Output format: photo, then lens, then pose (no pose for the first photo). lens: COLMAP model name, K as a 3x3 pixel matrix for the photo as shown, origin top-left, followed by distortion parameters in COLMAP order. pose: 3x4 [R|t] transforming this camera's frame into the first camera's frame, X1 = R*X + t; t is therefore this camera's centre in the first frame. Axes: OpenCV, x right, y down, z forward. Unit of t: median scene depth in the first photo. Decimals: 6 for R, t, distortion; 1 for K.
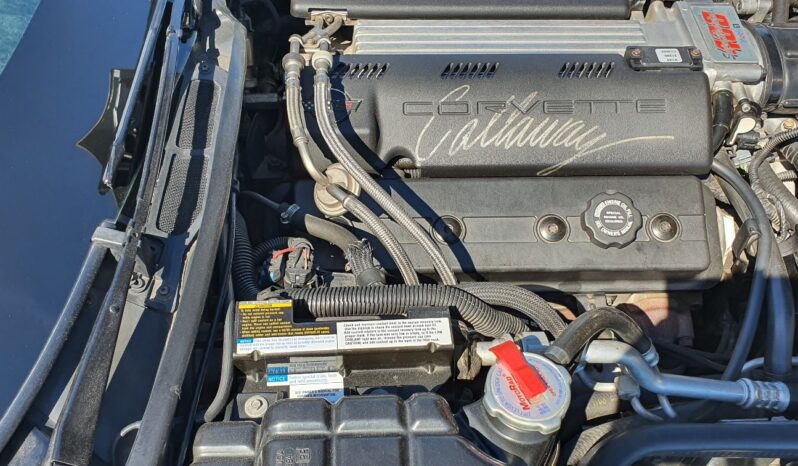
lens RADIAL K [[839.0, 0, 399.0], [0, 839.0, 233.0], [0, 0, 1]] dist [0.169791, -0.526240]
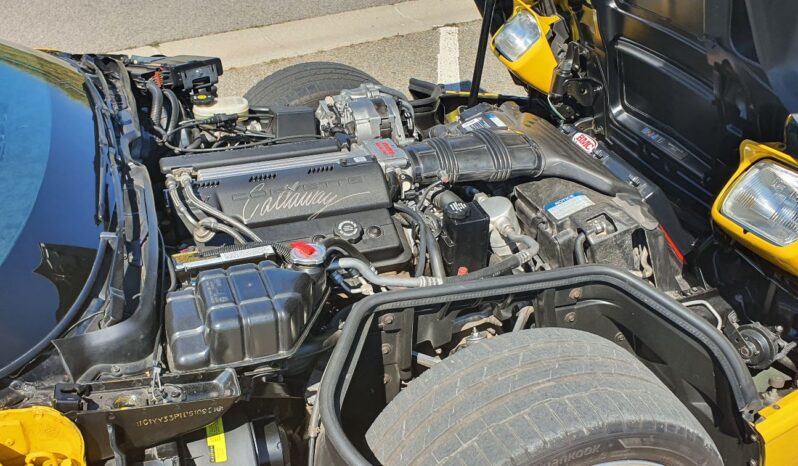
lens RADIAL K [[839.0, 0, 399.0], [0, 839.0, 233.0], [0, 0, 1]] dist [0.169791, -0.526240]
pose [[0.956858, -0.167075, 0.237716, -0.102558], [0.238402, 0.919134, -0.313618, 0.622641], [-0.166095, 0.356760, 0.919312, -0.818447]]
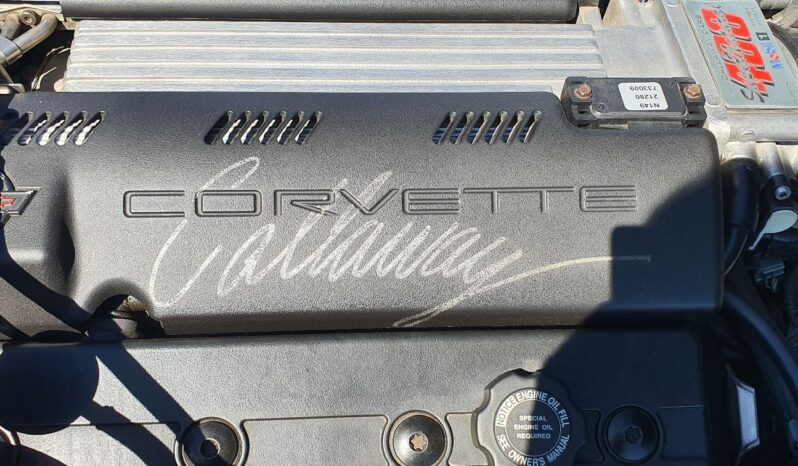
lens RADIAL K [[839.0, 0, 399.0], [0, 839.0, 233.0], [0, 0, 1]] dist [0.169791, -0.526240]
pose [[0.999586, -0.001396, 0.028732, 0.152900], [0.000156, 0.999070, 0.043120, -0.150815], [-0.028766, -0.043098, 0.998657, 0.481172]]
